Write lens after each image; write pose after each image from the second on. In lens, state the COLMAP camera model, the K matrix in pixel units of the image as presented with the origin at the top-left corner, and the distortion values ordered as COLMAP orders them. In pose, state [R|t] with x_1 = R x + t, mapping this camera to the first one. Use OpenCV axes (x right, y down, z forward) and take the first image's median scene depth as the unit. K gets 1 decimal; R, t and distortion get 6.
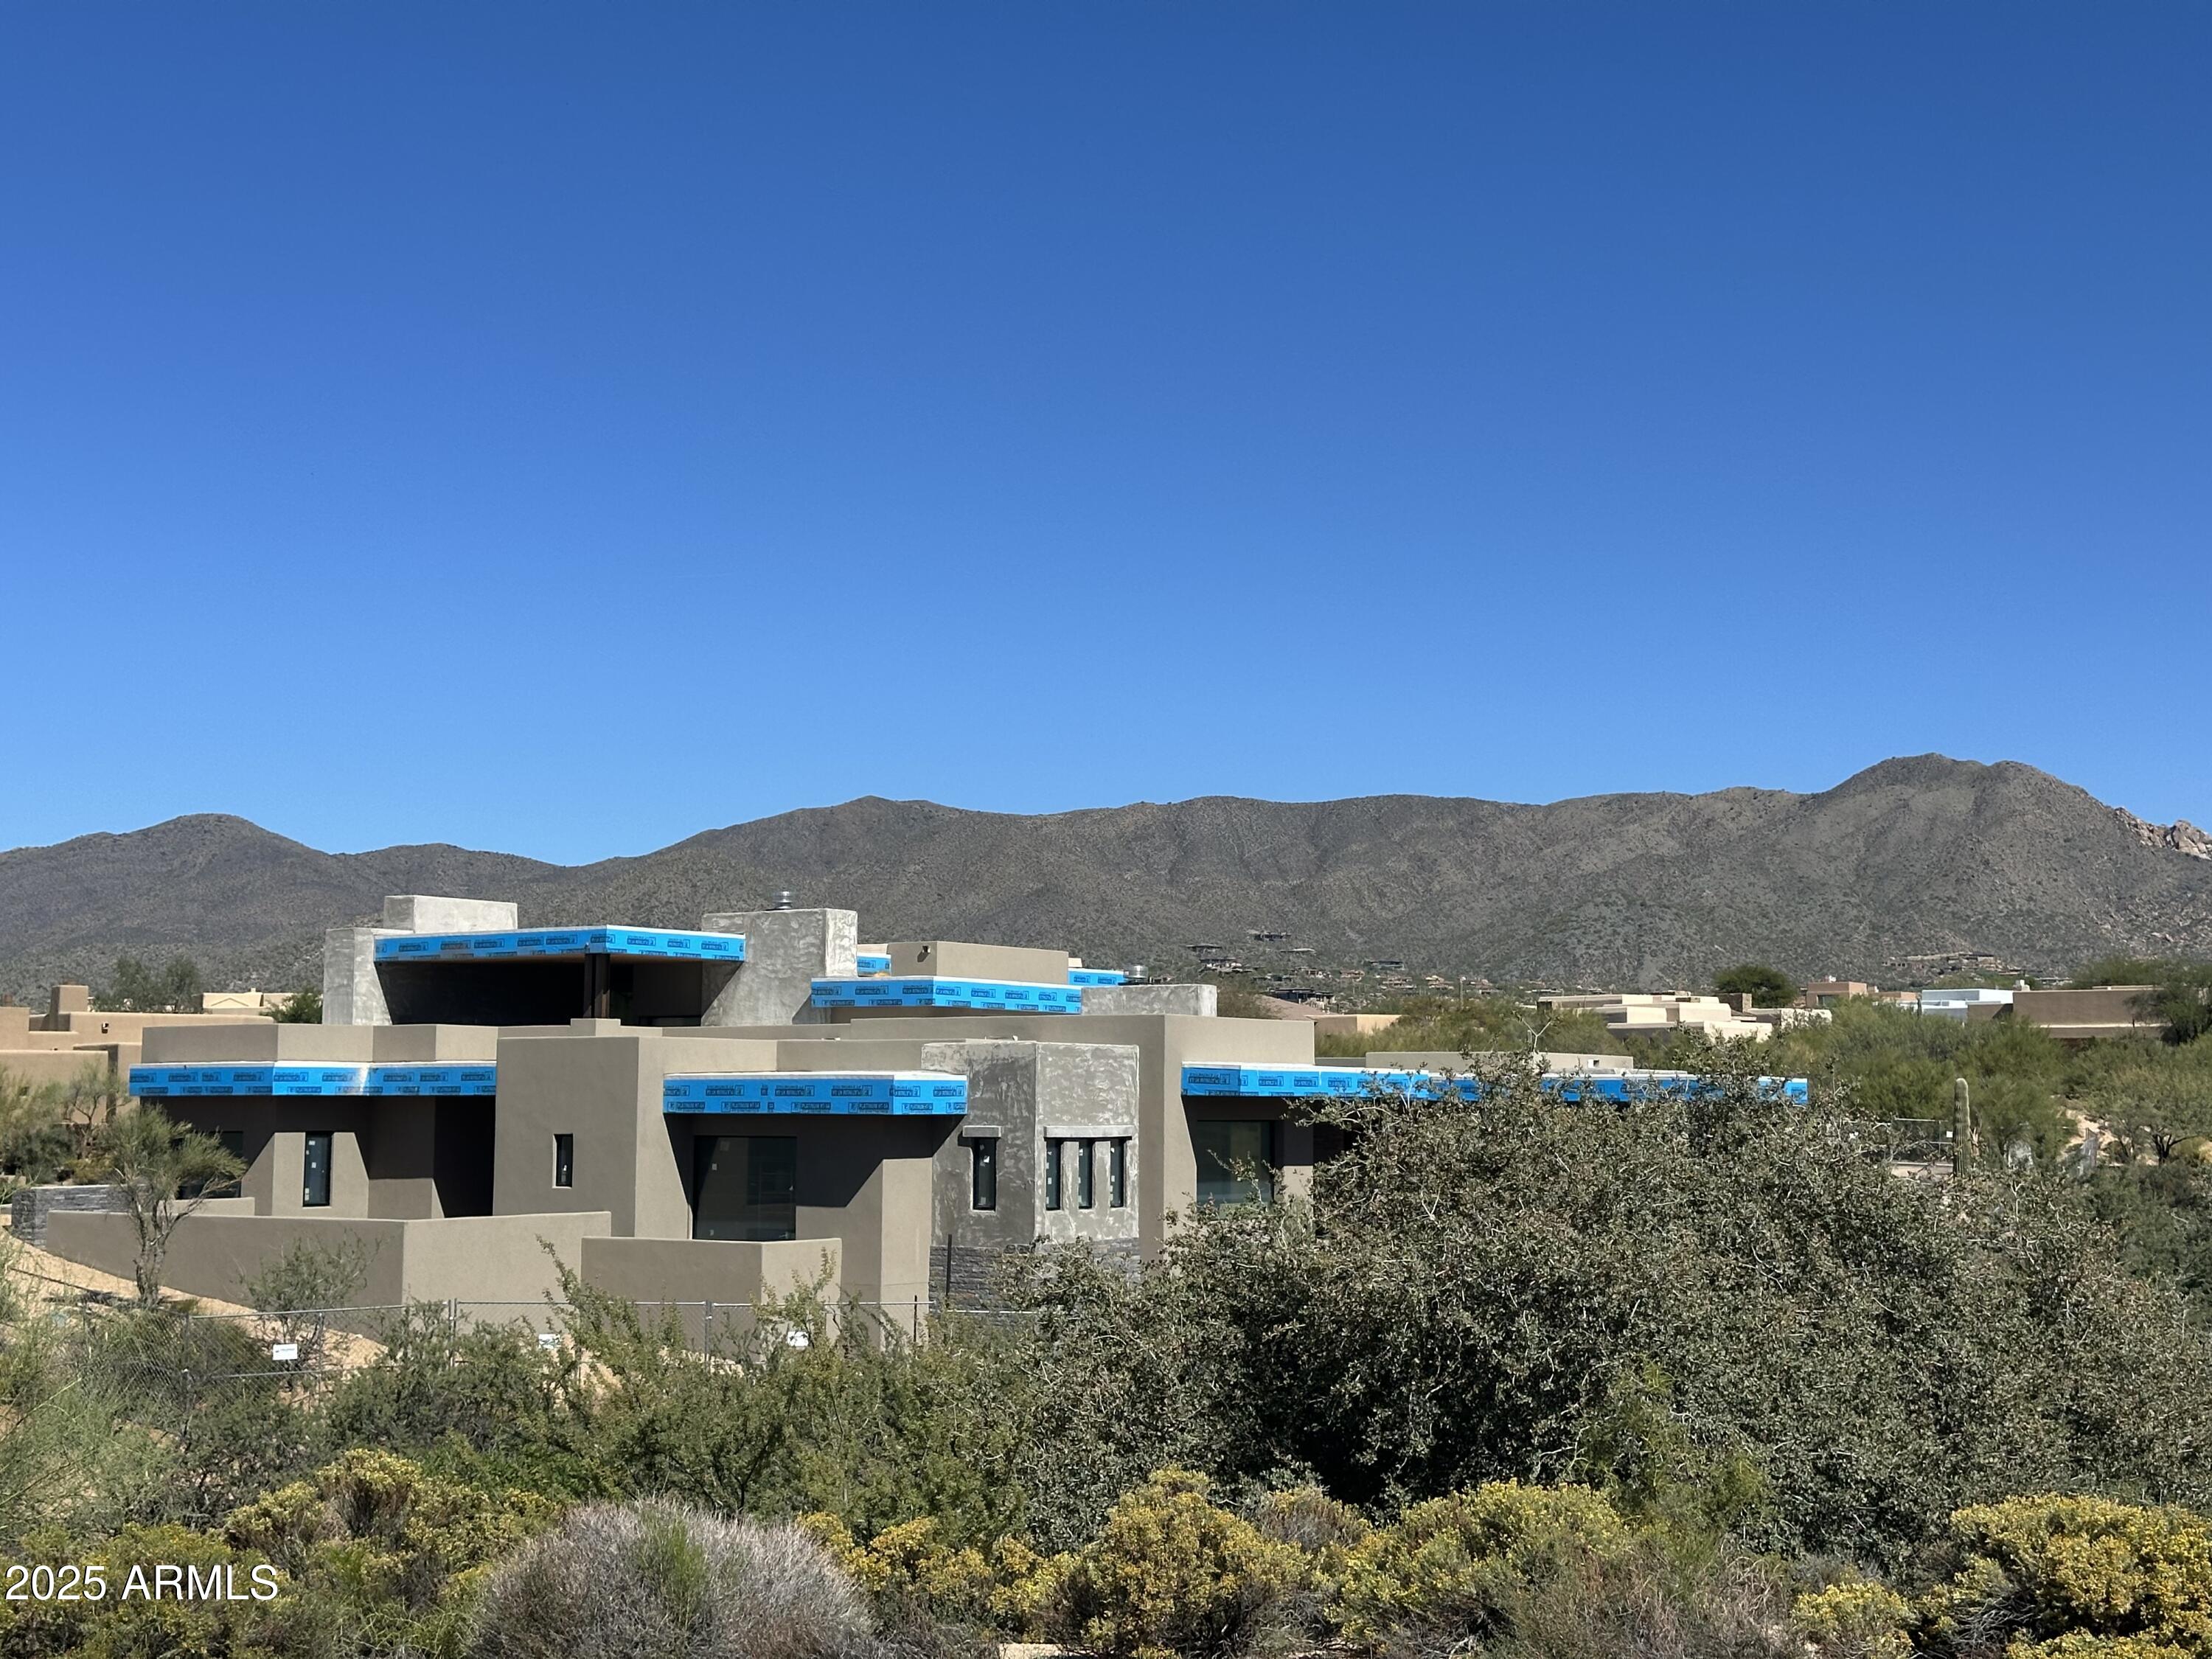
lens RADIAL K [[3114.5, 0, 1115.8], [0, 3114.5, 824.4], [0, 0, 1]] dist [0.114468, 0.000000]
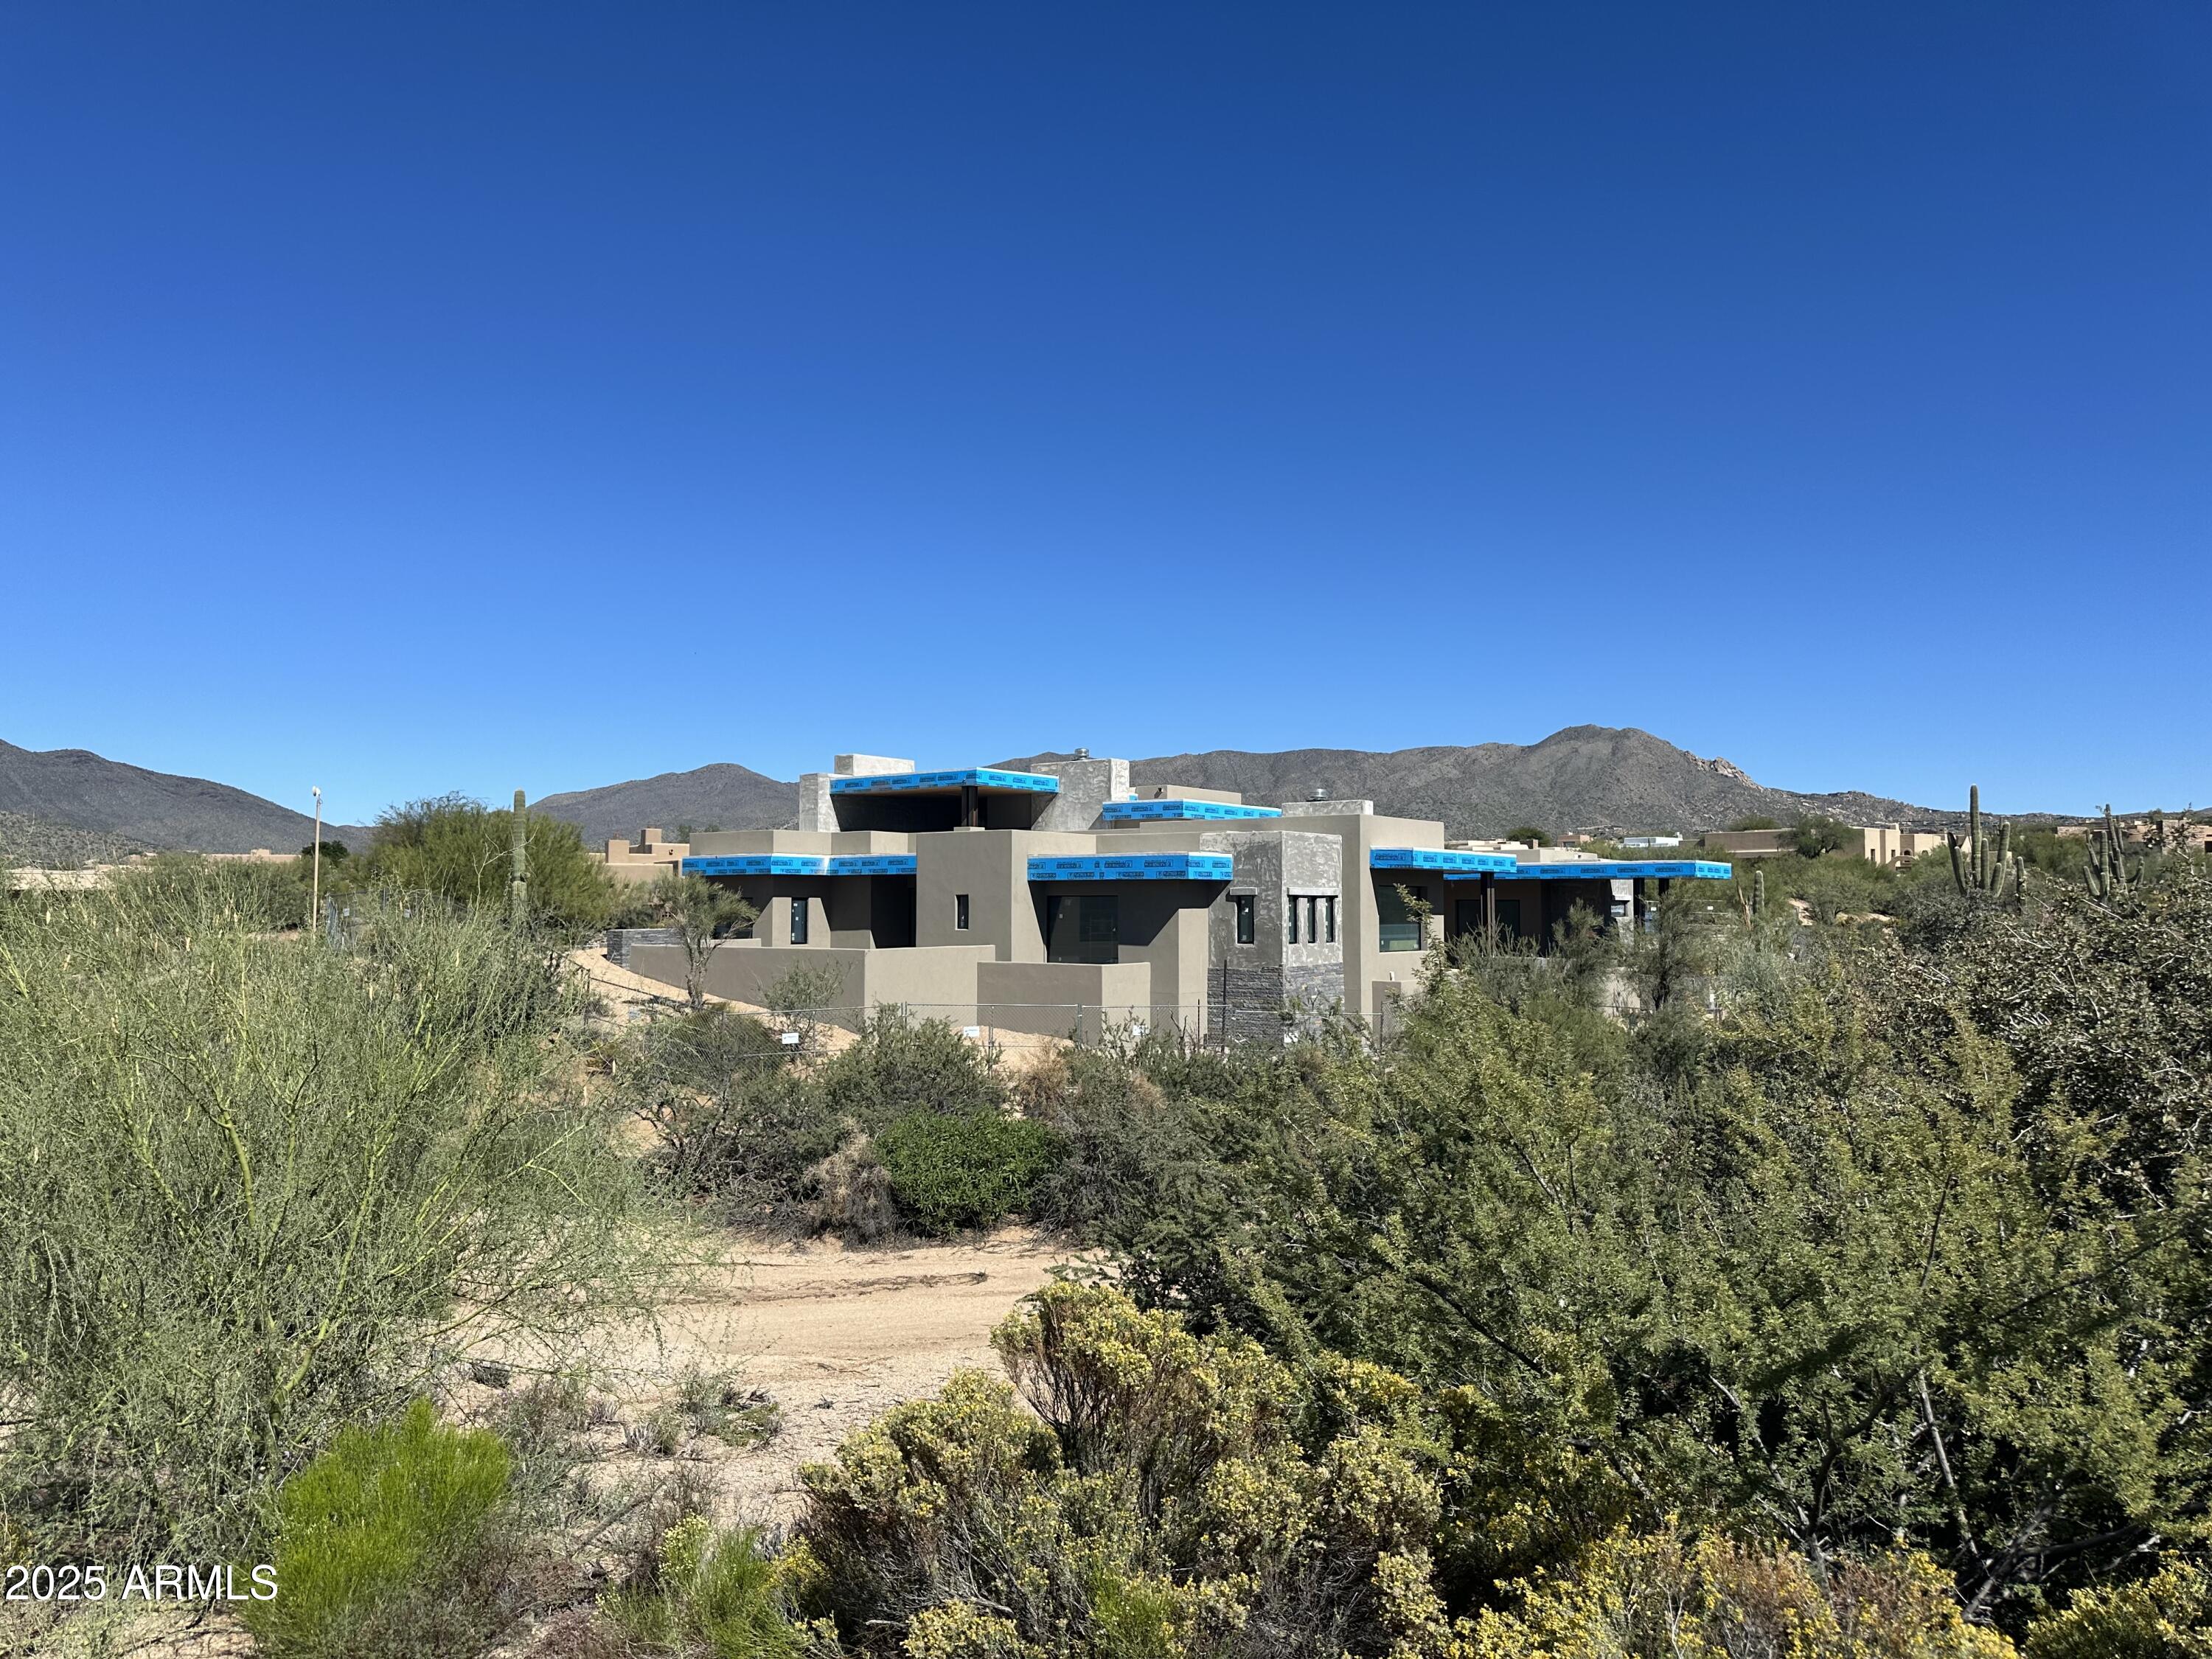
lens RADIAL K [[1555.7, 0, 1111.1], [0, 1555.7, 824.3], [0, 0, 1]] dist [0.094172, -0.113003]
pose [[0.999255, -0.006180, -0.038098, -0.065266], [0.007596, 0.999281, 0.037133, 0.032379], [0.037841, -0.037394, 0.998584, 0.216182]]
